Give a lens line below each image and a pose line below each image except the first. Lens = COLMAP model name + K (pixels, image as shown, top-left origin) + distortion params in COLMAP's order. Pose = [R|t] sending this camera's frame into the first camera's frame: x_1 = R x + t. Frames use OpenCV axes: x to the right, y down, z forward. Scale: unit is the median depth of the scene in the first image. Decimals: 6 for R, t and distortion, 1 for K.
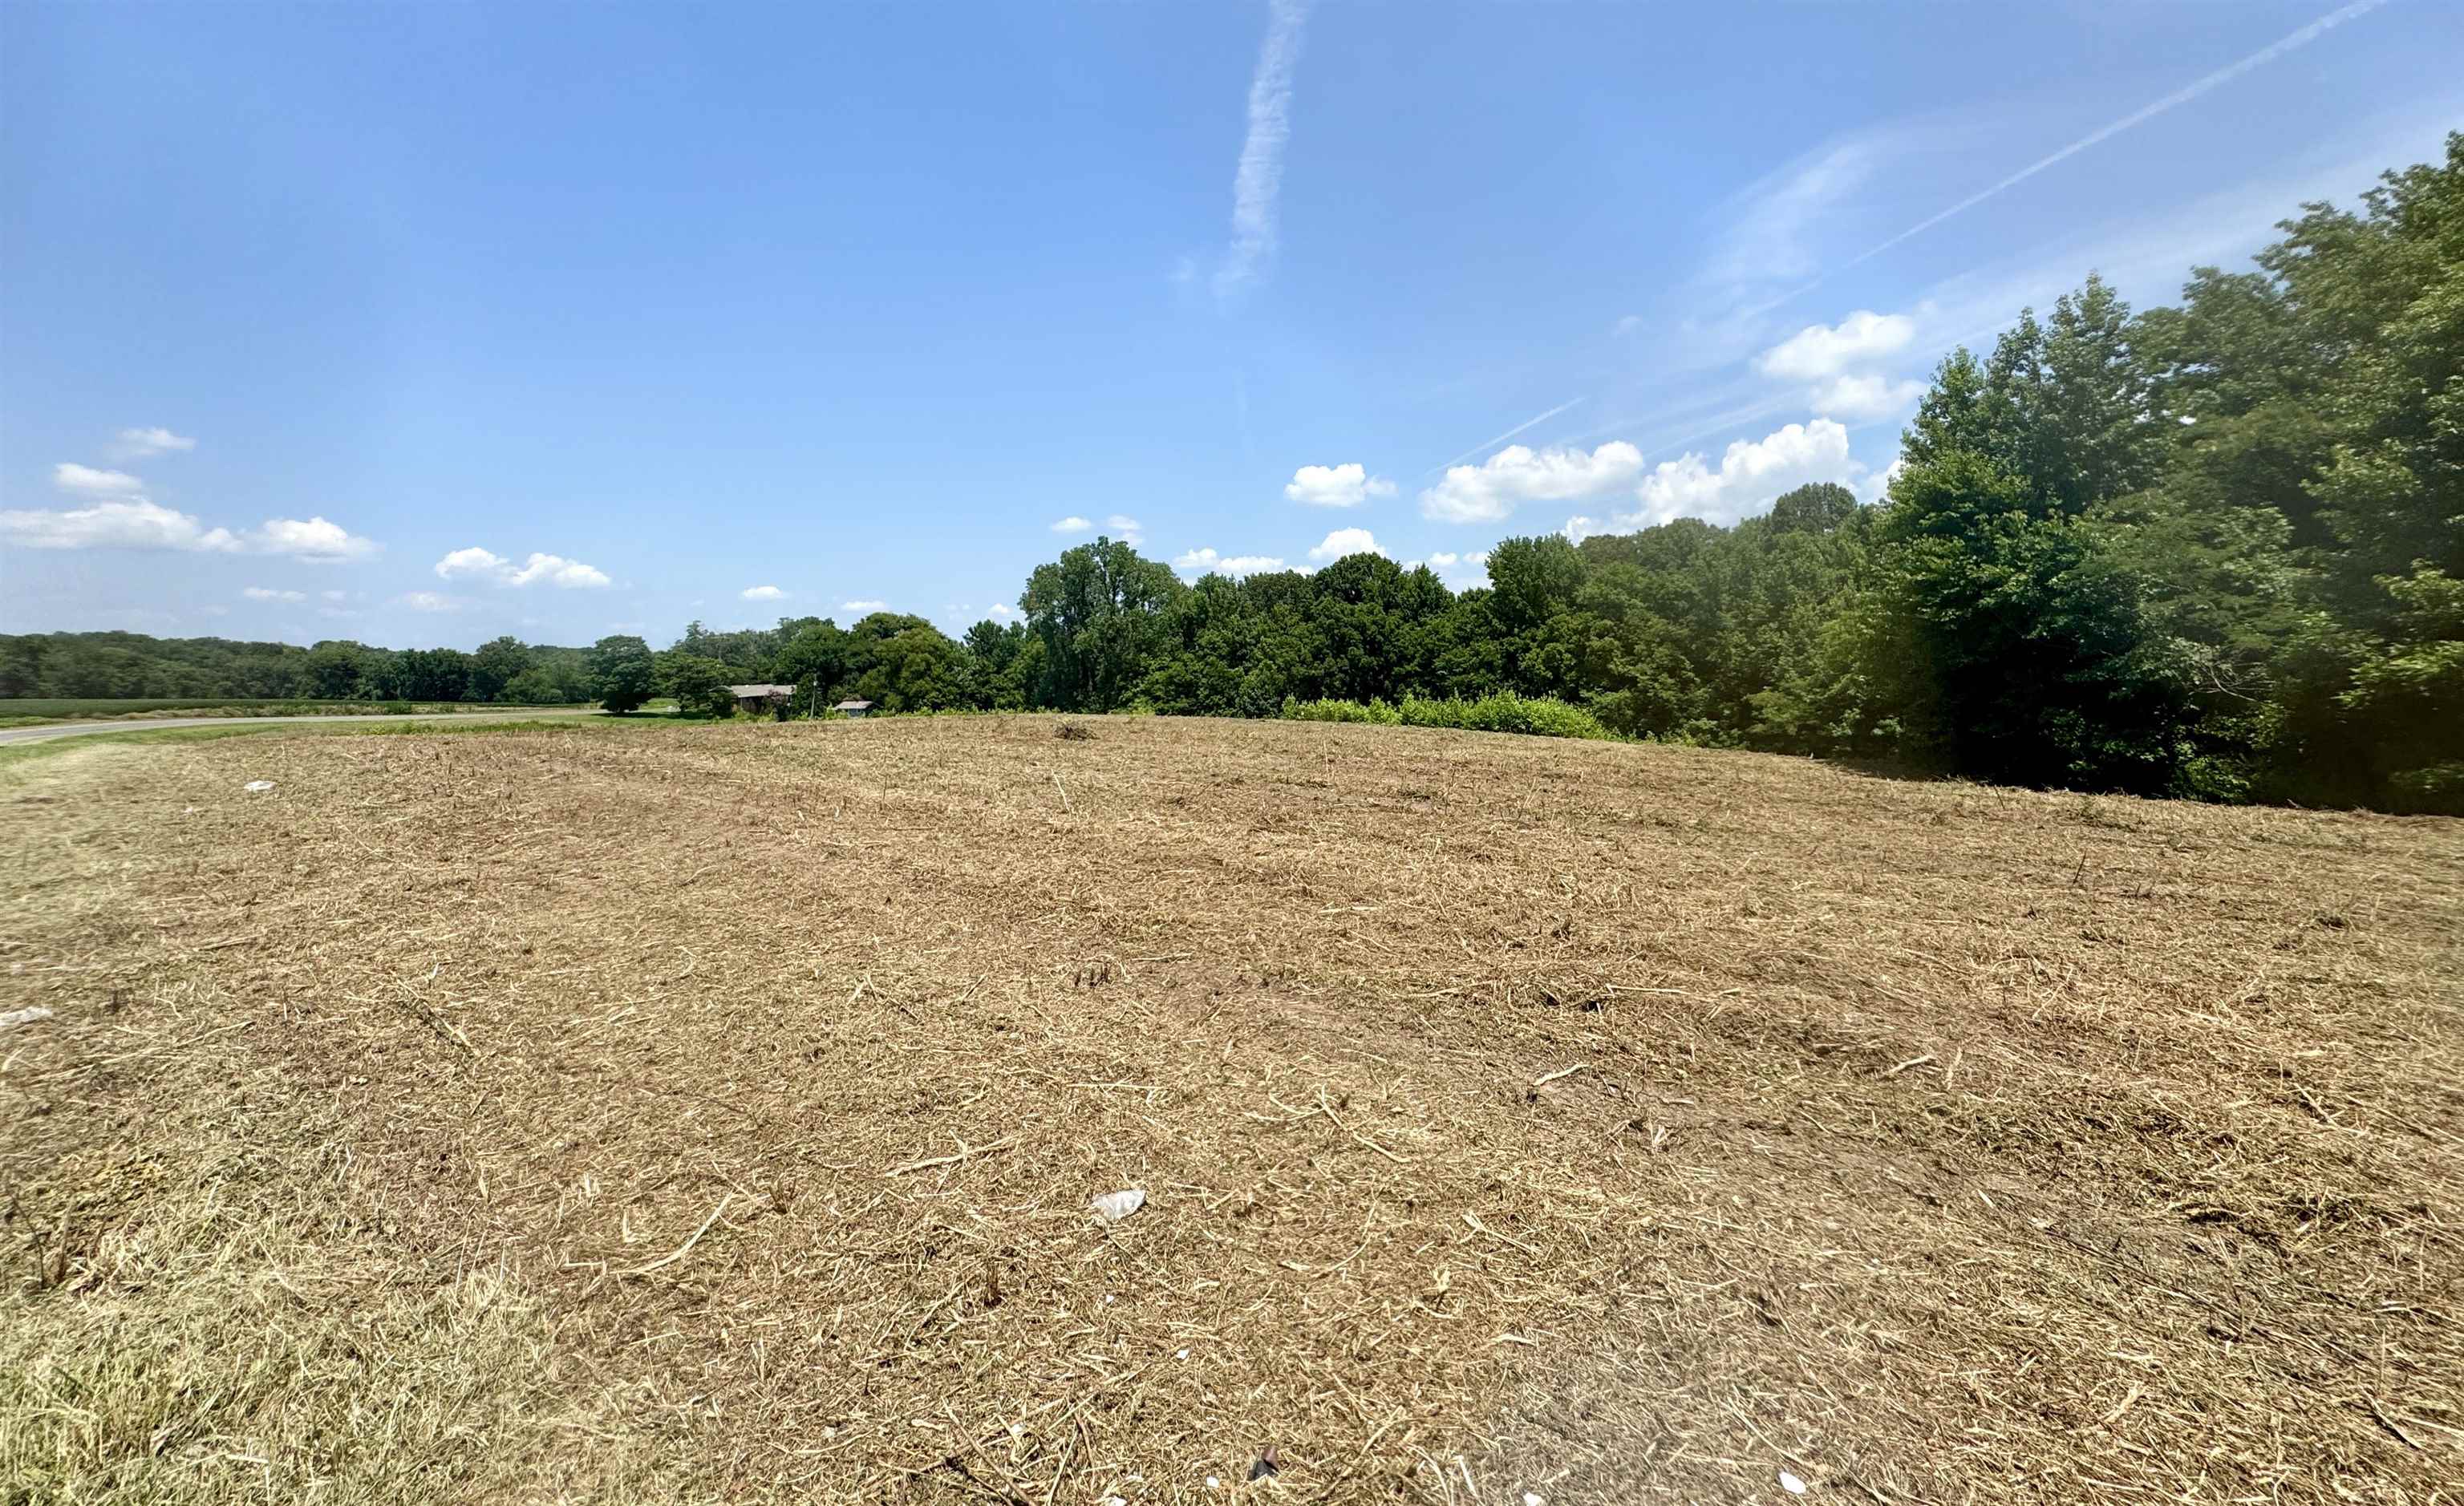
lens RADIAL K [[982.3, 0, 1231.3], [0, 982.3, 566.9], [0, 0, 1]] dist [-0.002199, 0.000390]
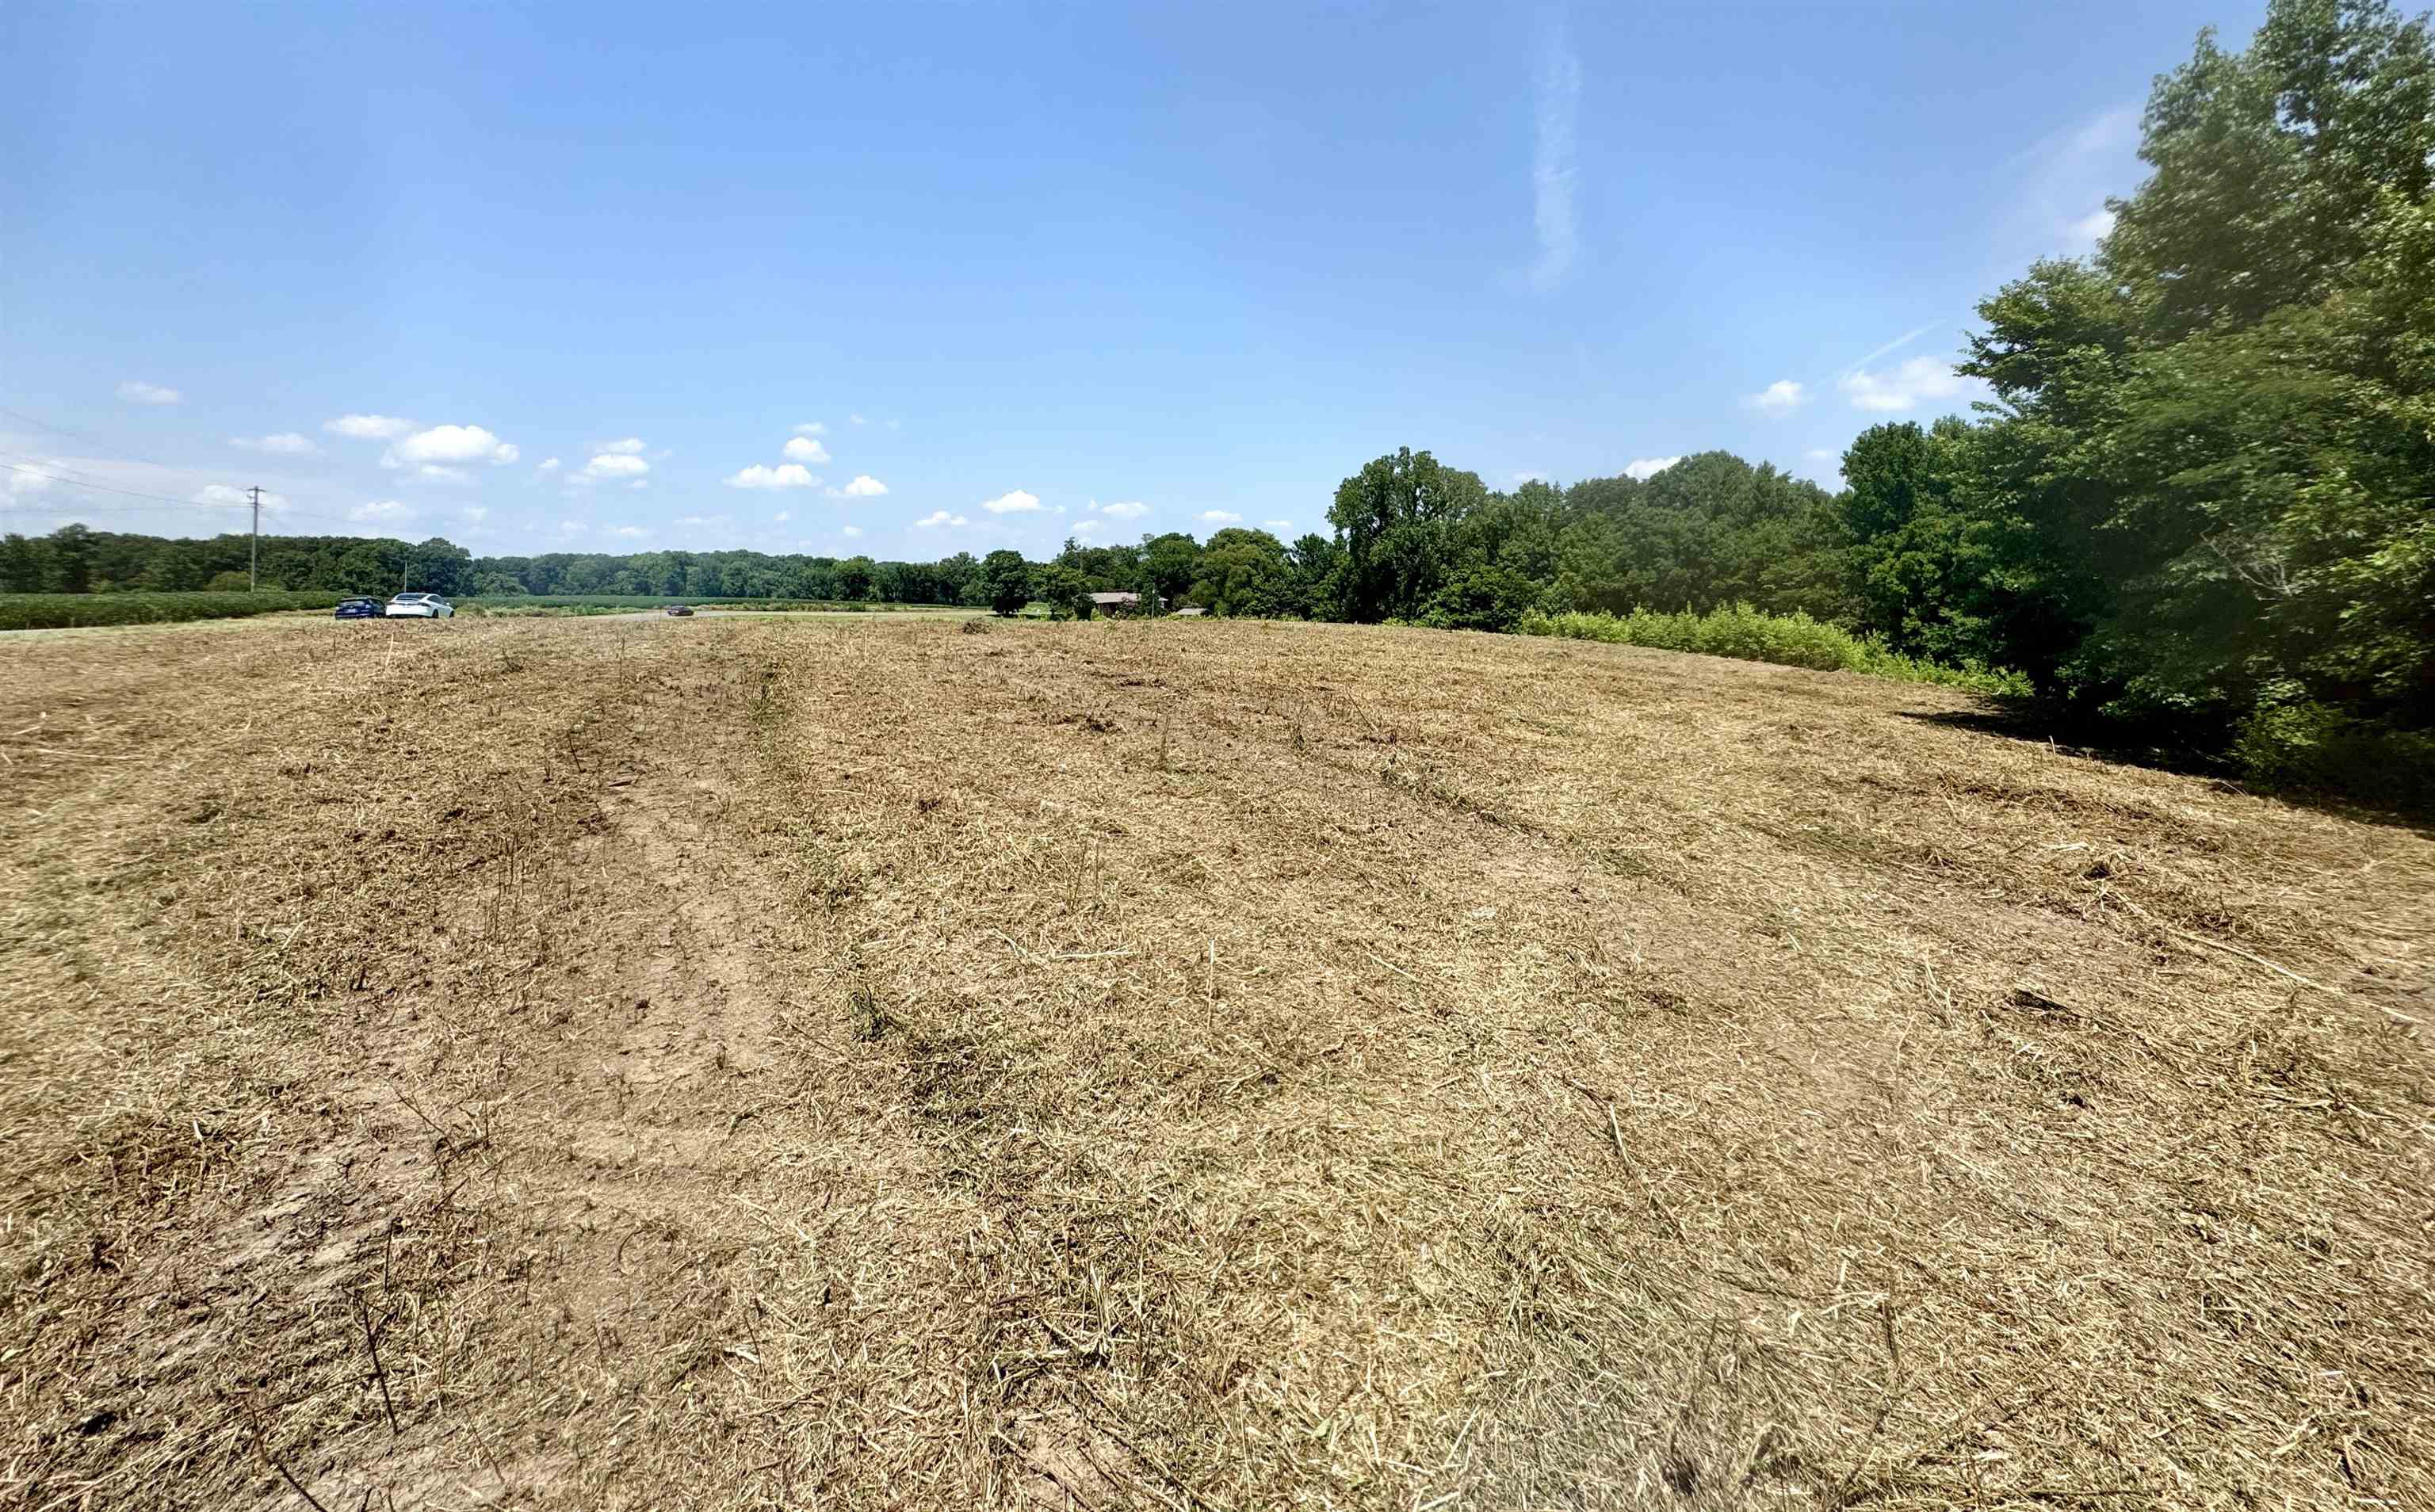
lens RADIAL K [[970.5, 0, 1217.3], [0, 970.5, 579.2], [0, 0, 1]] dist [-0.002263, -0.000055]
pose [[0.918604, 0.006326, -0.395128, 0.101983], [0.033356, 0.995062, 0.093478, 0.004830], [0.393768, -0.099049, 0.913858, 0.025085]]
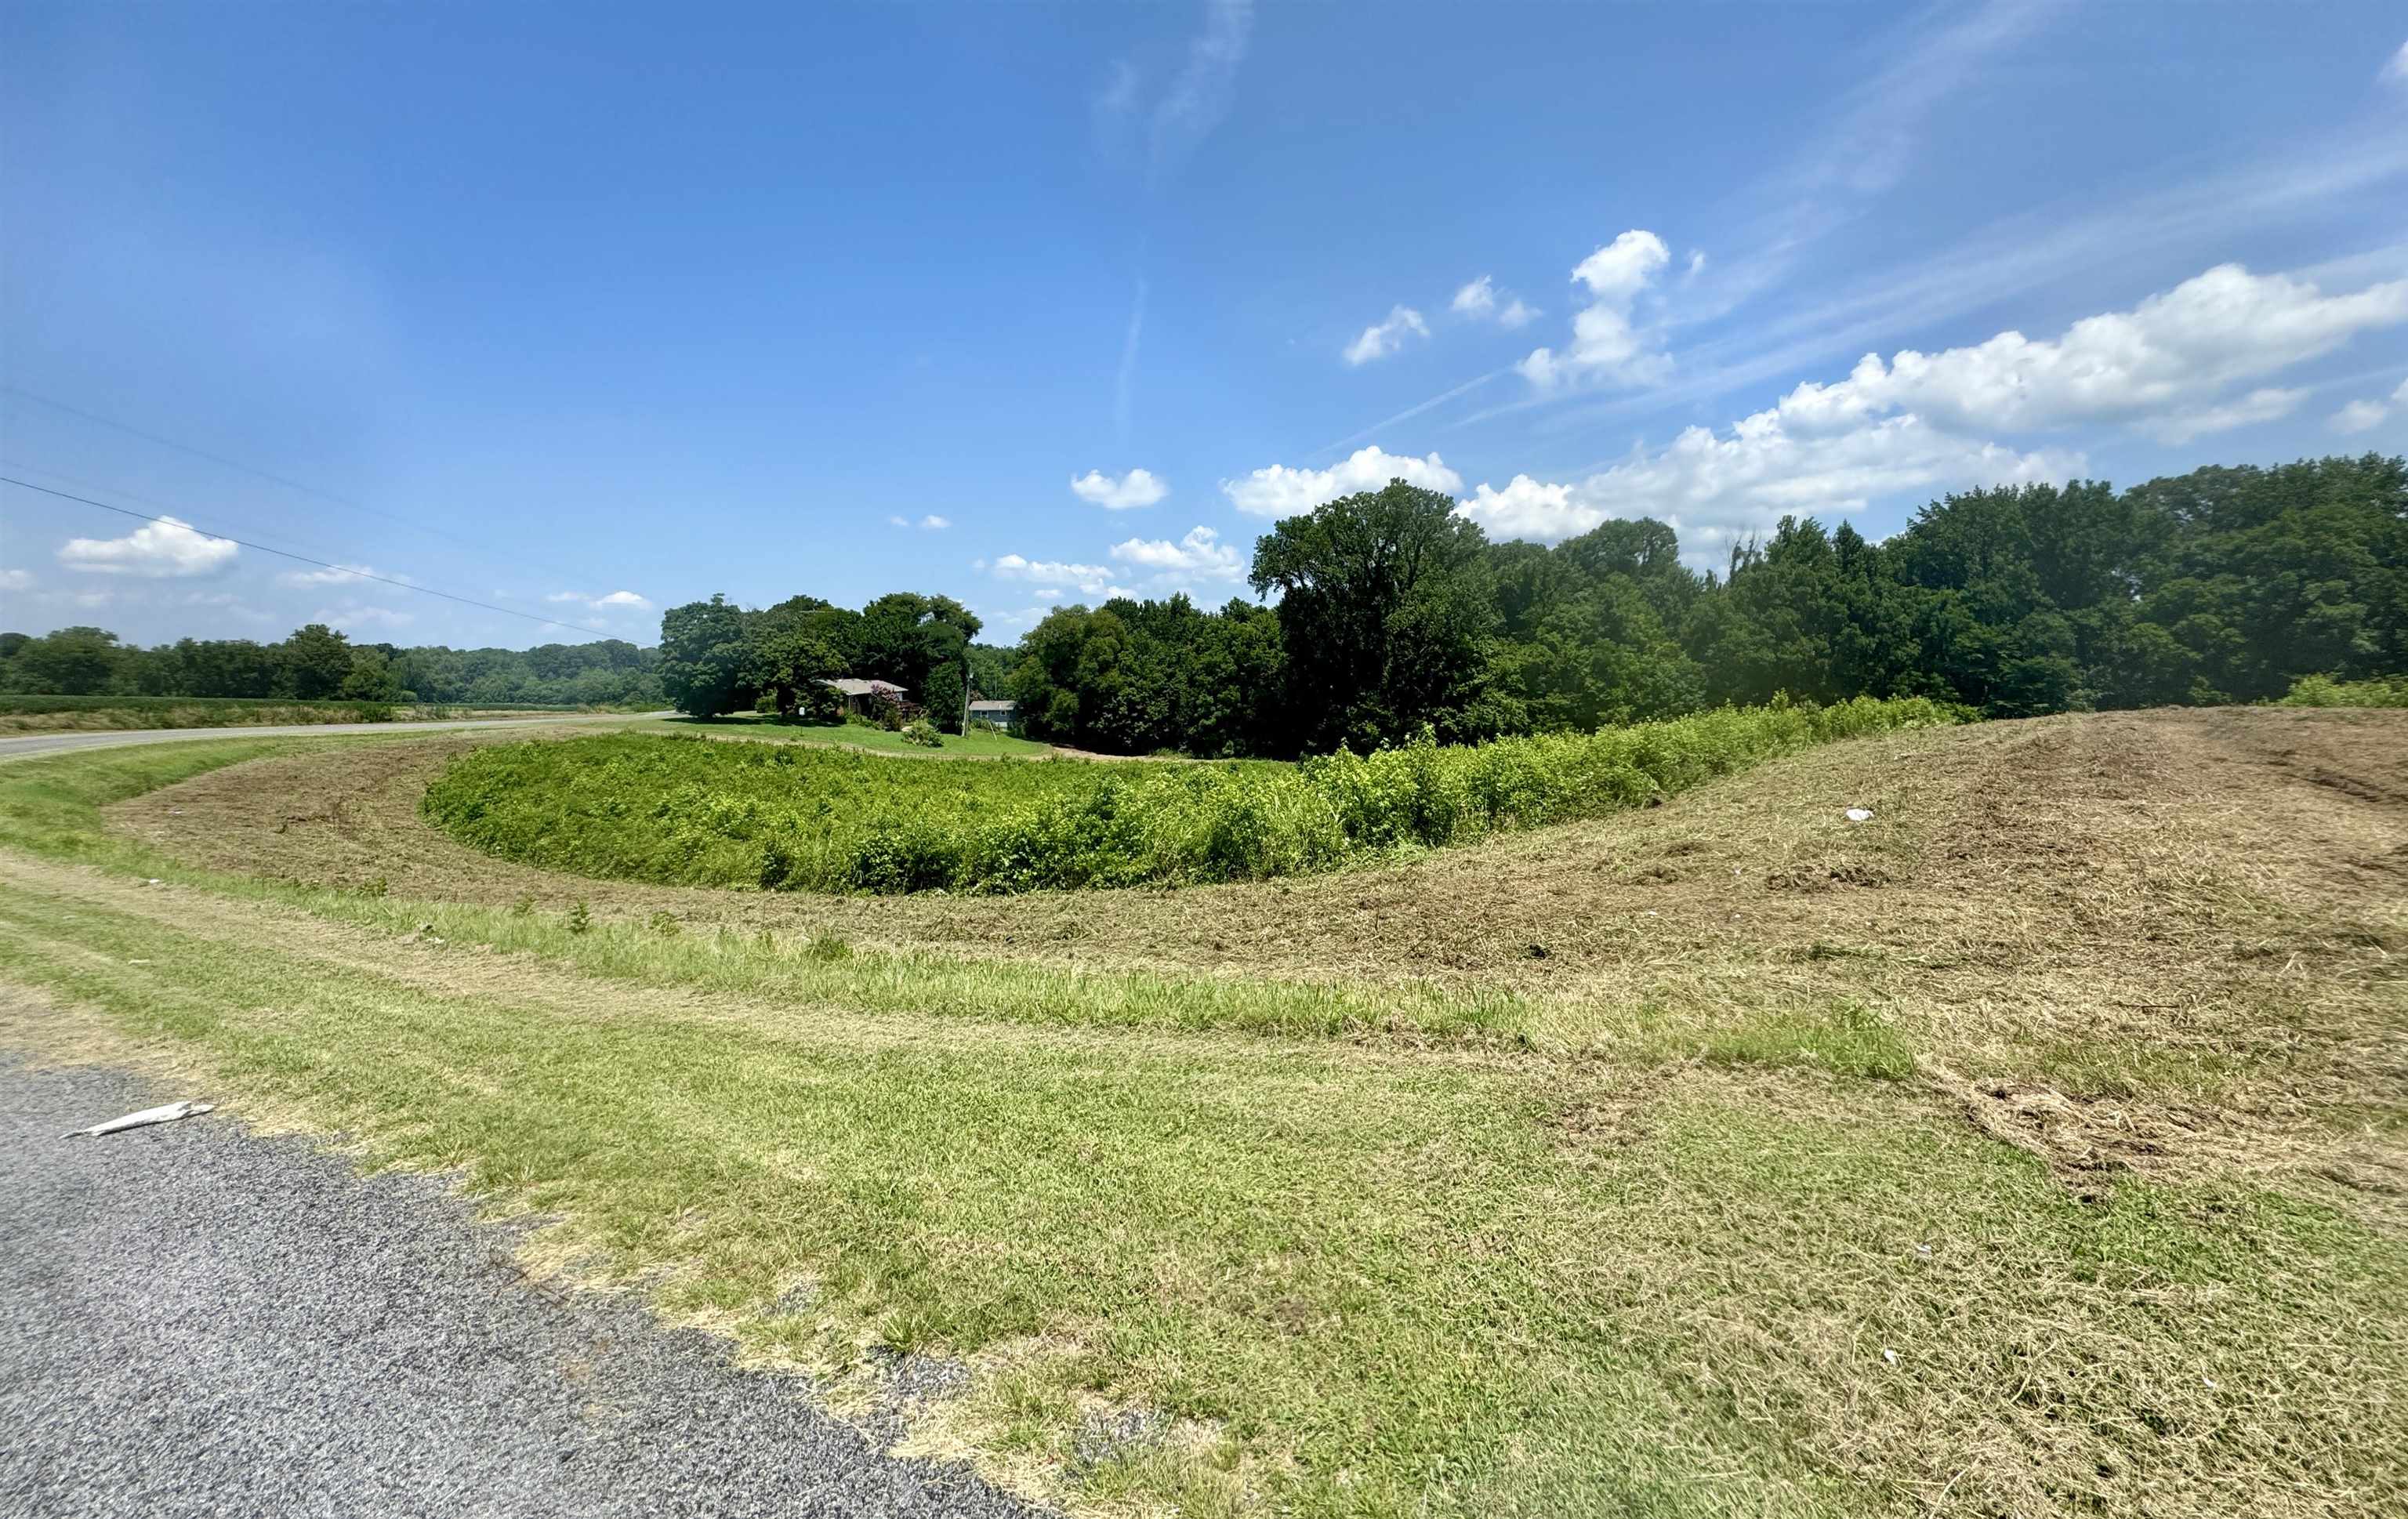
lens RADIAL K [[959.8, 0, 1198.2], [0, 959.8, 664.6], [0, 0, 1]] dist [-0.001834, 0.000207]
pose [[0.985730, 0.002018, 0.168321, -0.486431], [-0.017737, 0.995607, 0.091933, 0.054989], [-0.167396, -0.093606, 0.981436, 0.359466]]
